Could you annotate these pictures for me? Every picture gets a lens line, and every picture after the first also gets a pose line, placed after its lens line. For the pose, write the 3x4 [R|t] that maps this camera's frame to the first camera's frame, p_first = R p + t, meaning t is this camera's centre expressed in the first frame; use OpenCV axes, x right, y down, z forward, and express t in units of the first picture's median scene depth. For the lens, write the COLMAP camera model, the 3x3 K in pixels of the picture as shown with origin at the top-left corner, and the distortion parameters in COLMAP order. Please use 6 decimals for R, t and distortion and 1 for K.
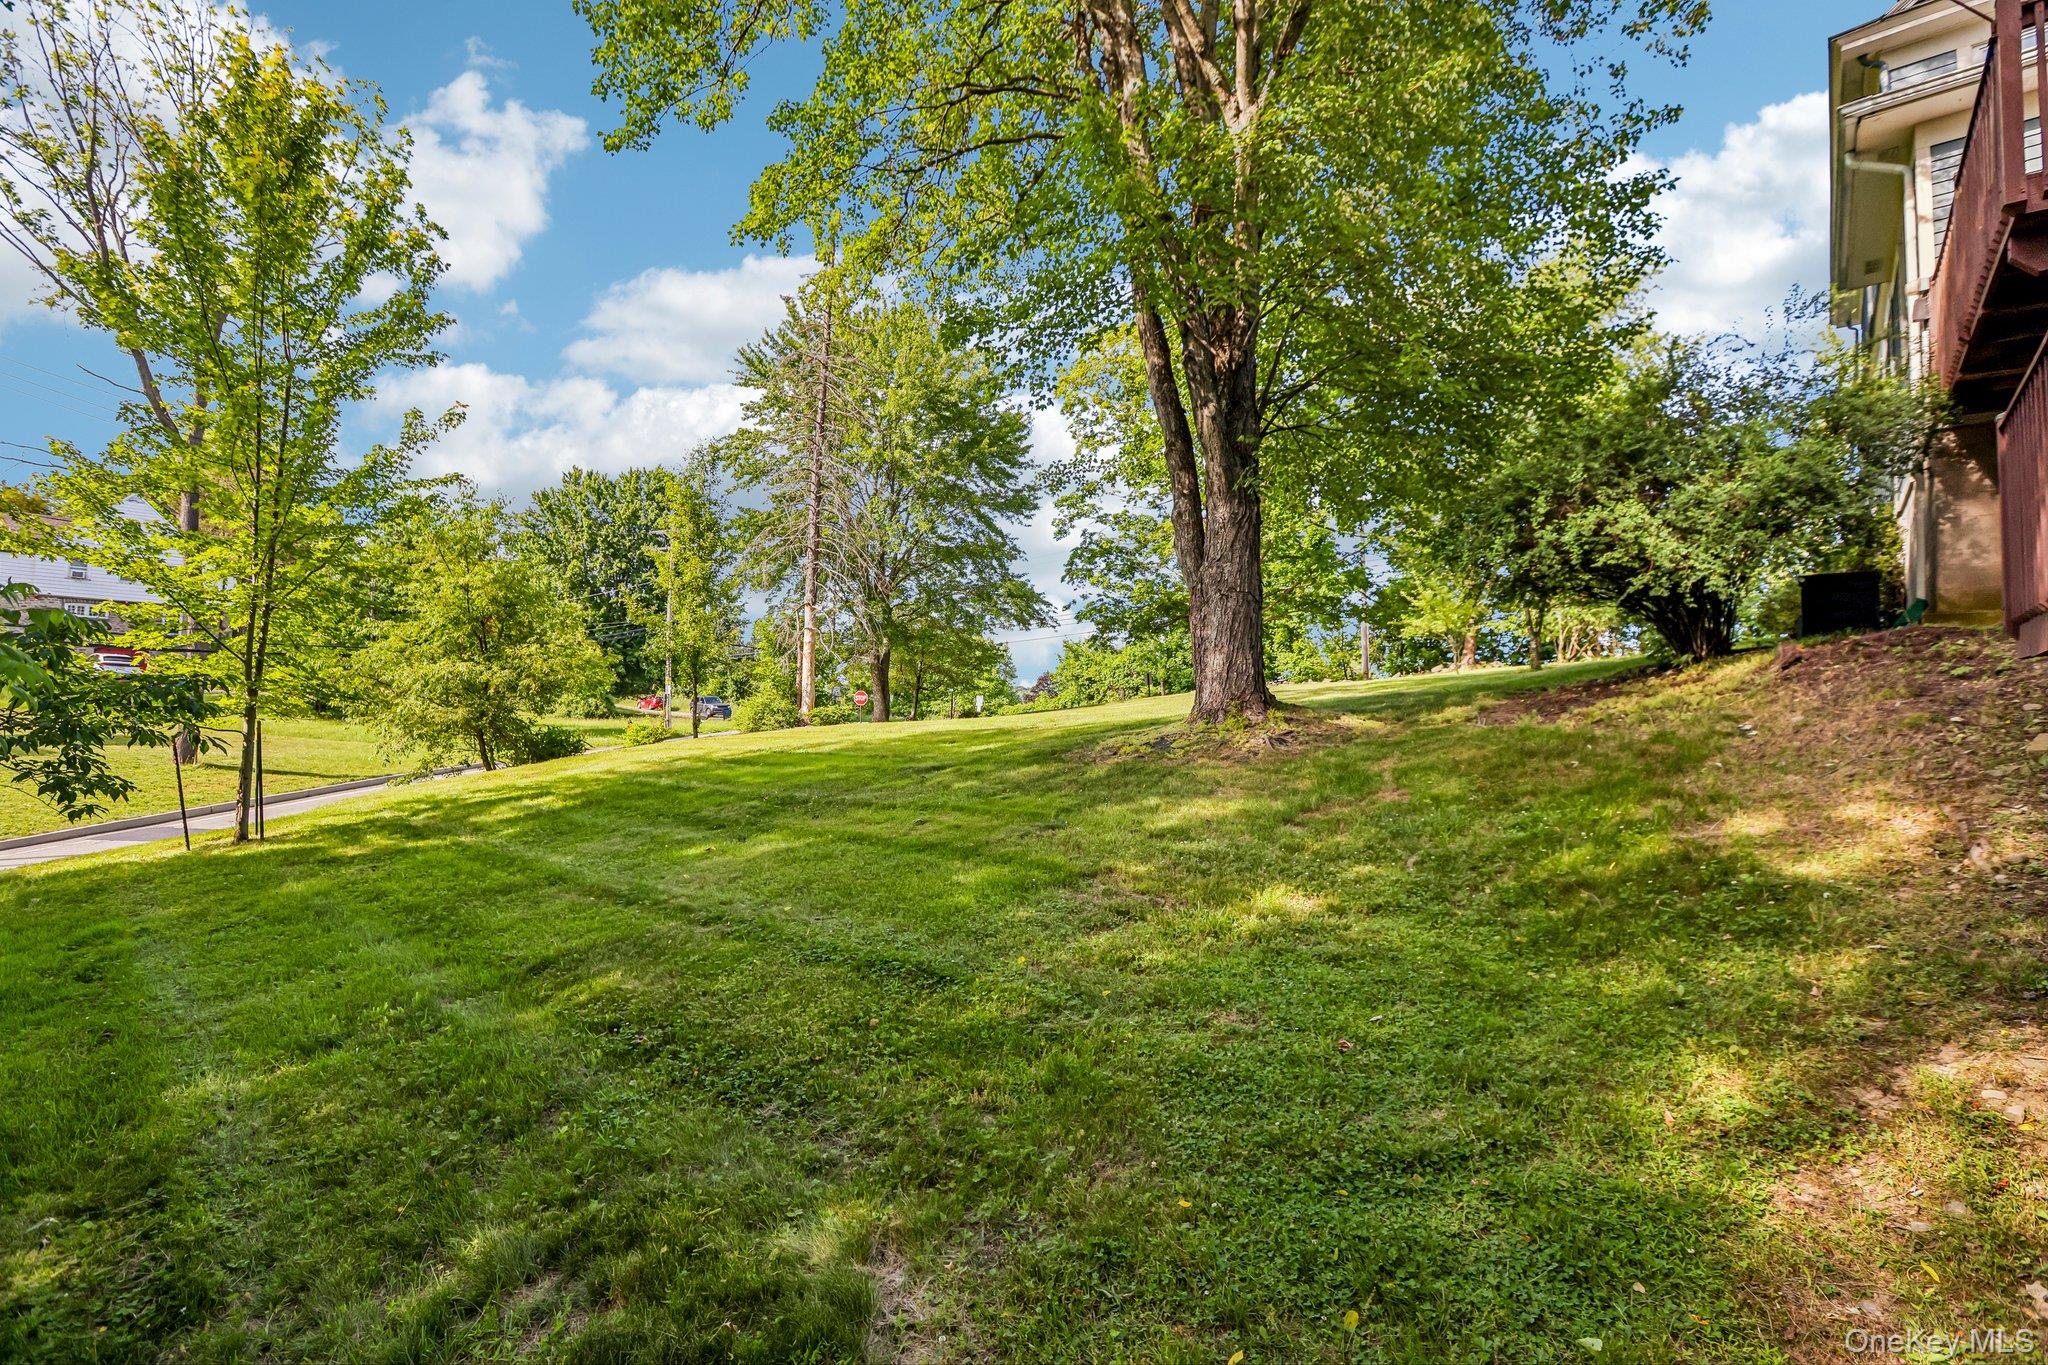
lens RADIAL K [[930.1, 0, 1021.5], [0, 930.1, 676.8], [0, 0, 1]] dist [-0.056251, 0.020859]
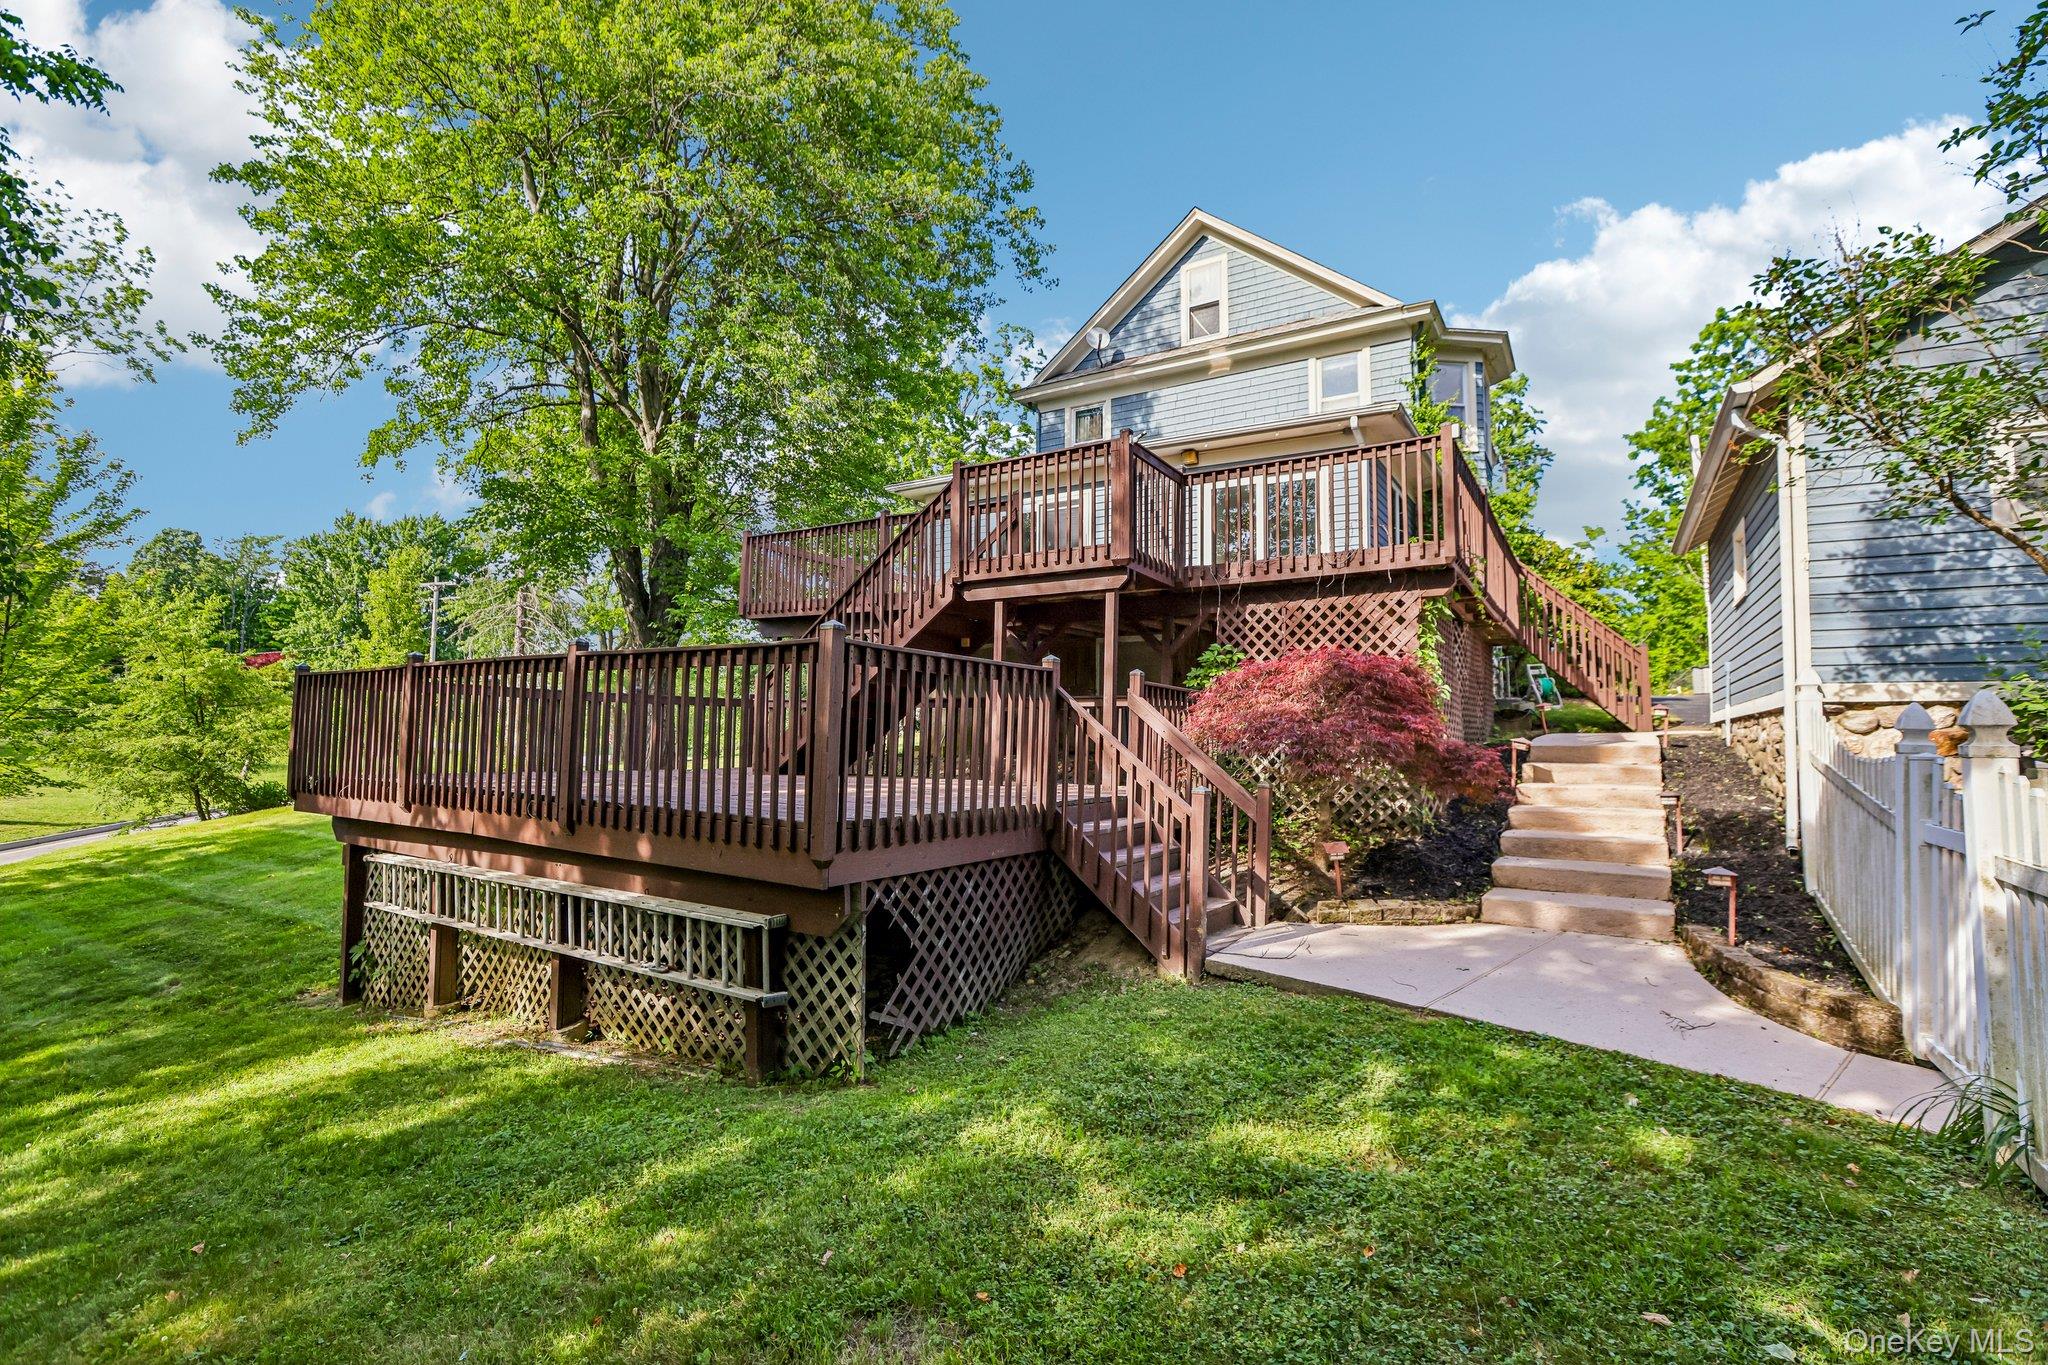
lens RADIAL K [[930.1, 0, 1021.5], [0, 930.1, 676.8], [0, 0, 1]] dist [-0.056251, 0.020859]
pose [[0.987763, 0.003673, 0.155918, 0.357165], [-0.000373, 0.999775, -0.021186, -0.072957], [-0.155961, 0.020868, 0.987543, -0.424929]]
